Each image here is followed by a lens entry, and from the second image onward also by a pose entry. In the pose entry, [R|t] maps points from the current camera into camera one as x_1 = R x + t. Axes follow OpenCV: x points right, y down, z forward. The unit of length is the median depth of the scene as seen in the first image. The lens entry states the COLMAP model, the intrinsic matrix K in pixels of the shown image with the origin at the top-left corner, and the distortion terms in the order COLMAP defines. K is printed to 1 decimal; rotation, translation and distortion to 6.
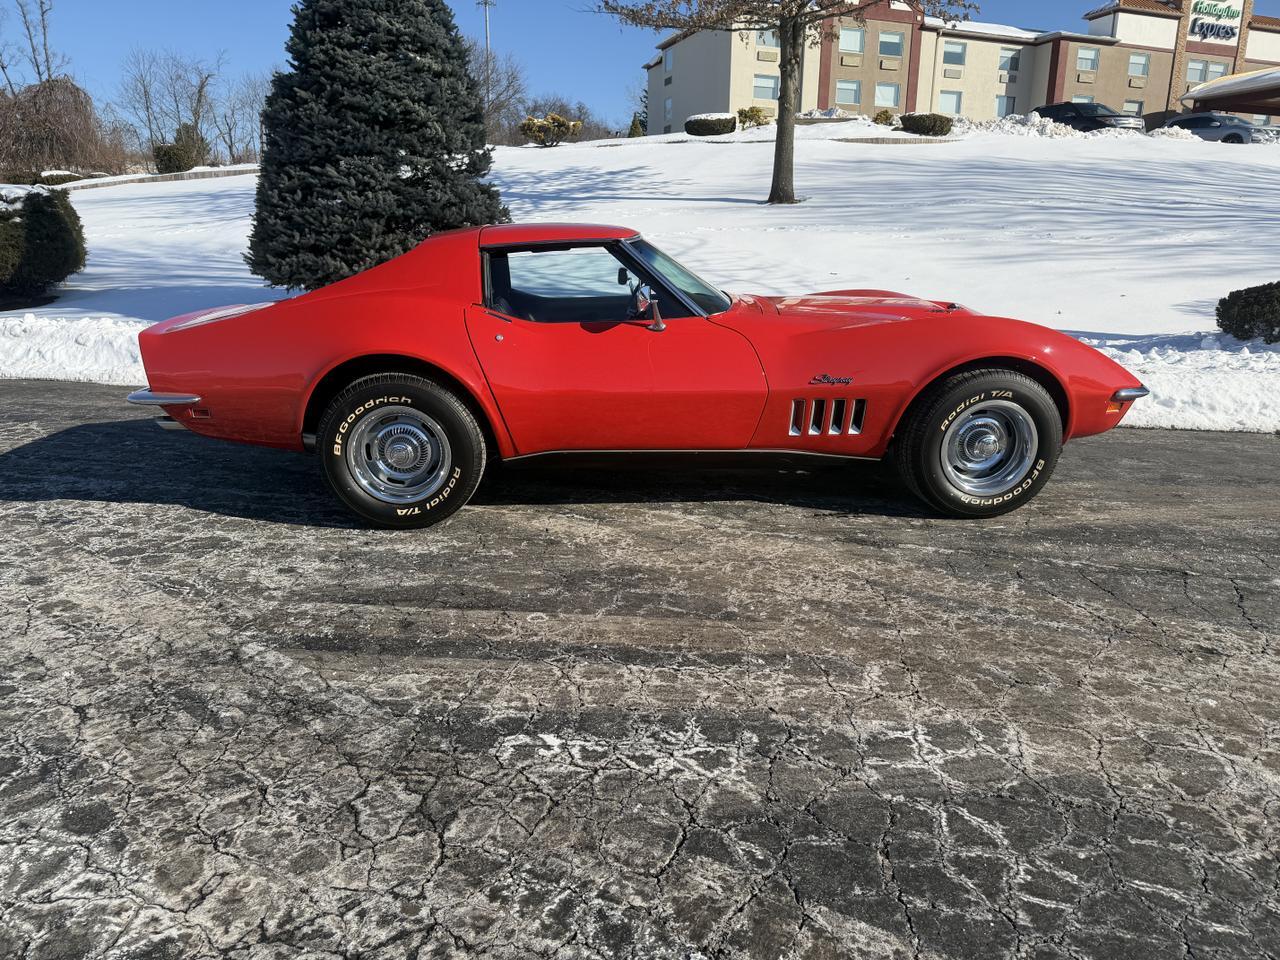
lens RADIAL K [[898.4, 0, 647.3], [0, 898.4, 481.5], [0, 0, 1]] dist [0.023303, -0.023646]
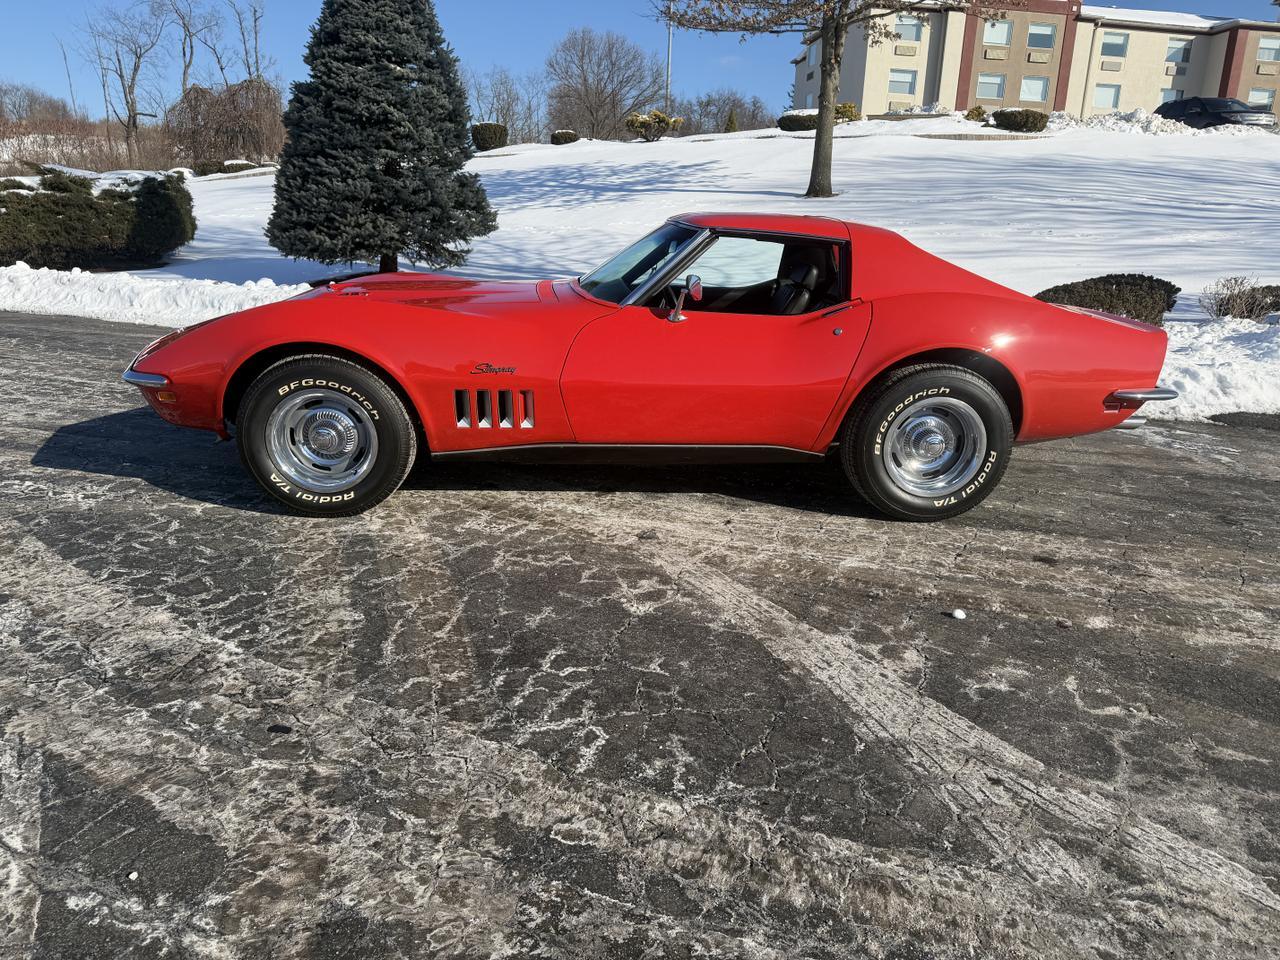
lens RADIAL K [[898.4, 0, 647.3], [0, 898.4, 481.5], [0, 0, 1]] dist [0.023303, -0.023646]
pose [[0.981081, 0.072652, -0.179450, 0.345425], [-0.071580, 0.997357, 0.012446, 0.043260], [0.179880, 0.000634, 0.983688, -0.129660]]
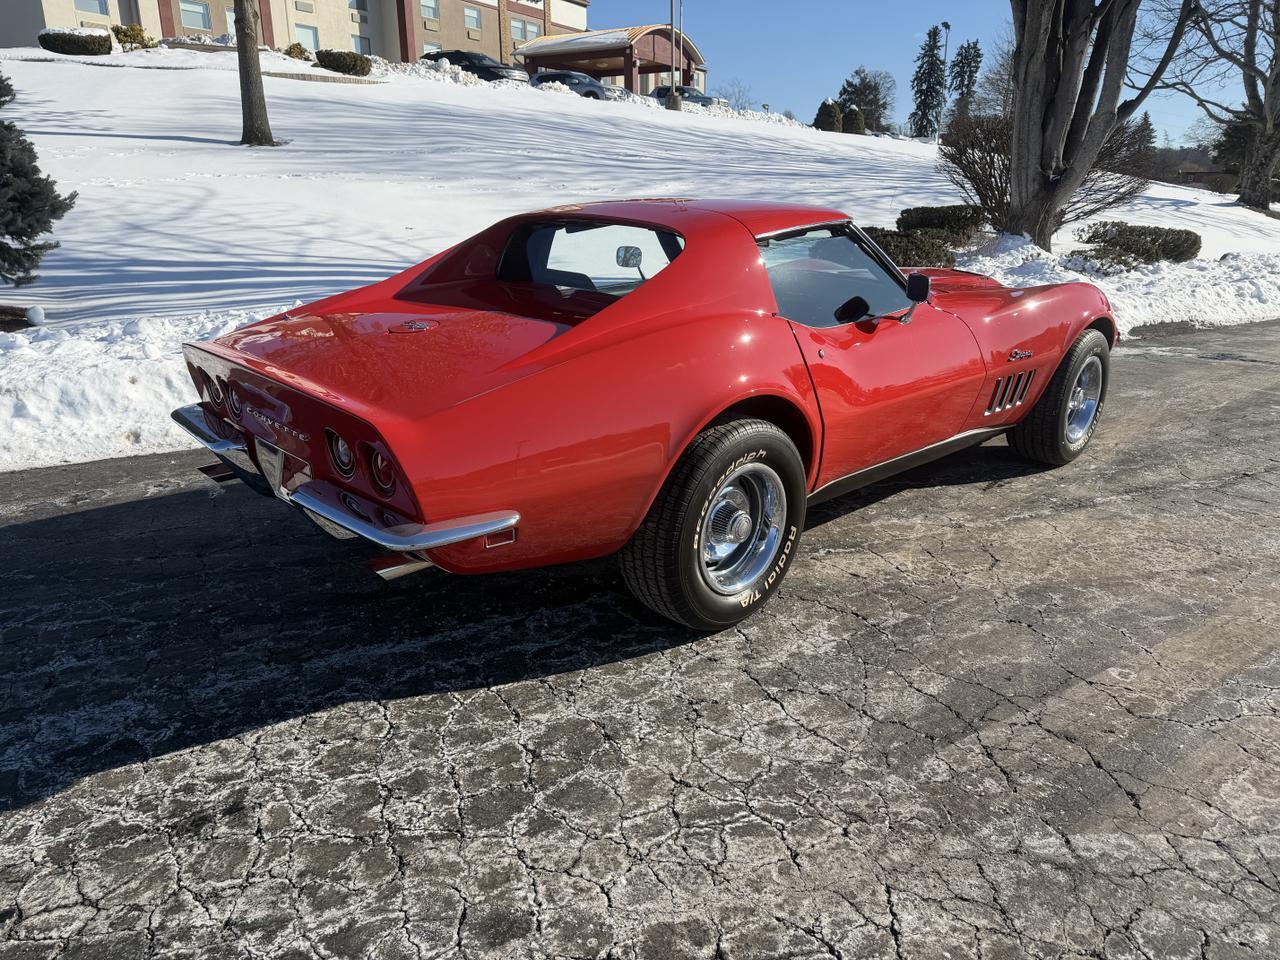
lens RADIAL K [[896.5, 0, 647.2], [0, 896.5, 477.0], [0, 0, 1]] dist [0.021982, -0.026186]
pose [[0.772092, -0.200900, 0.602921, -0.310901], [0.166978, 0.979515, 0.112555, -0.067282], [-0.613182, 0.013772, 0.789821, 0.190258]]
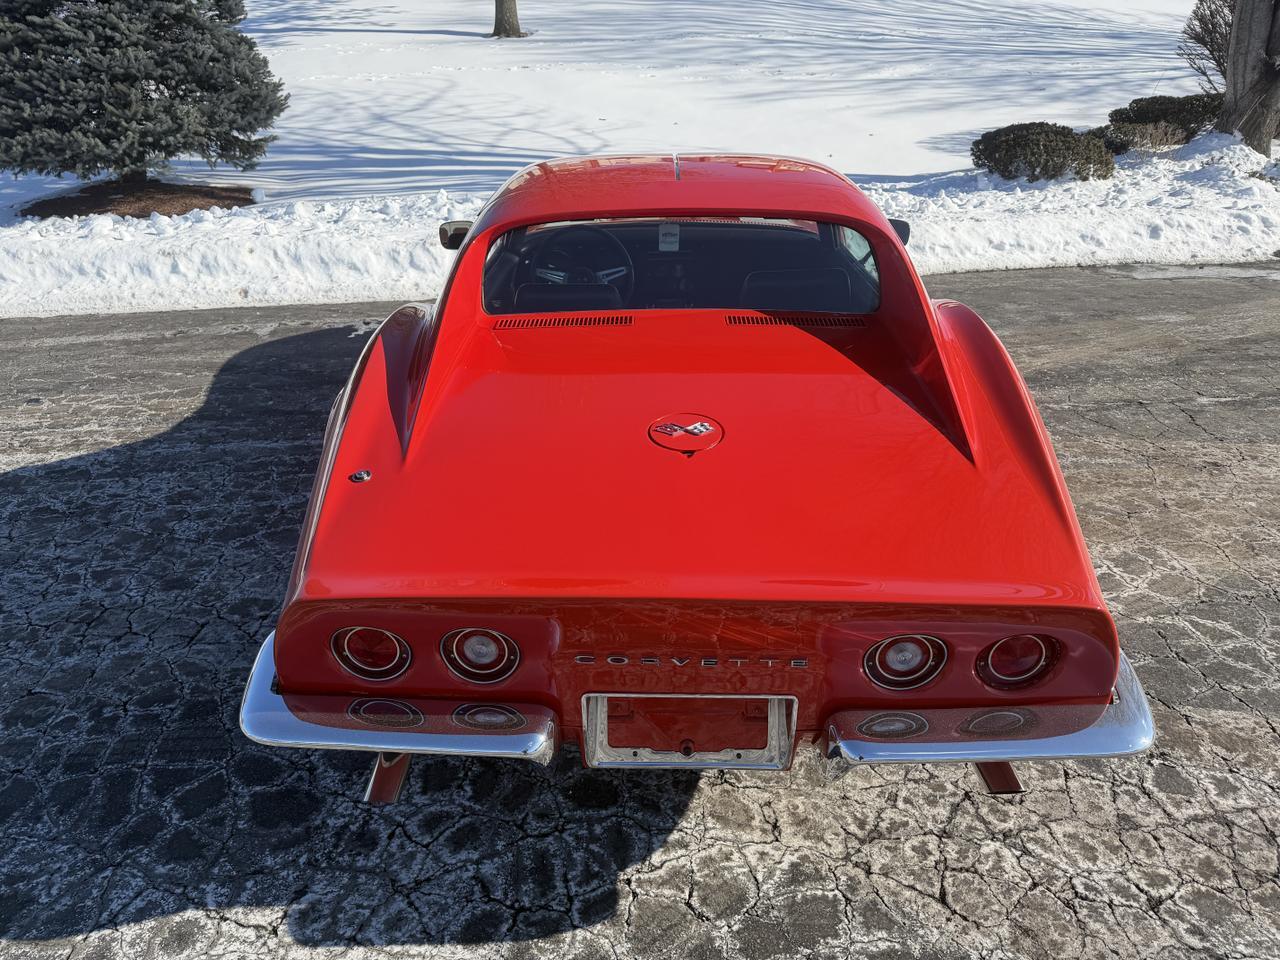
lens RADIAL K [[901.3, 0, 640.0], [0, 901.3, 480.0], [0, 0, 1]] dist [0.004272, -0.006173]
pose [[0.938195, -0.160538, 0.306624, -0.178958], [0.105475, 0.976397, 0.188480, -0.039962], [-0.329644, -0.144490, 0.932983, 0.008055]]
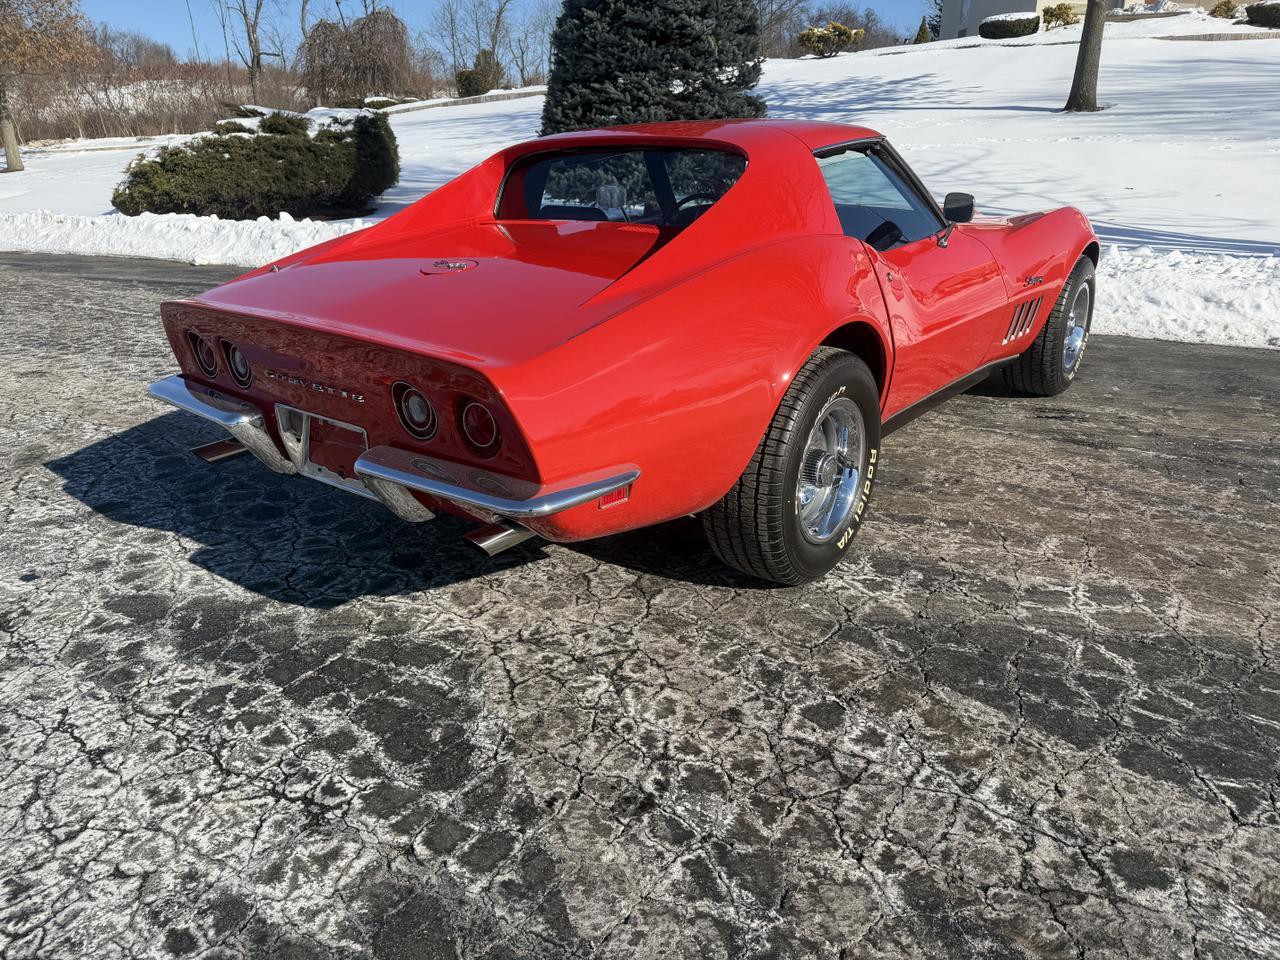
lens RADIAL K [[906.3, 0, 640.0], [0, 906.3, 480.0], [0, 0, 1]] dist [0.030540, -0.037562]
pose [[0.957574, 0.090271, -0.273686, 0.020585], [-0.069257, 0.993927, 0.085514, 0.022458], [0.279743, -0.062932, 0.958010, -0.049732]]
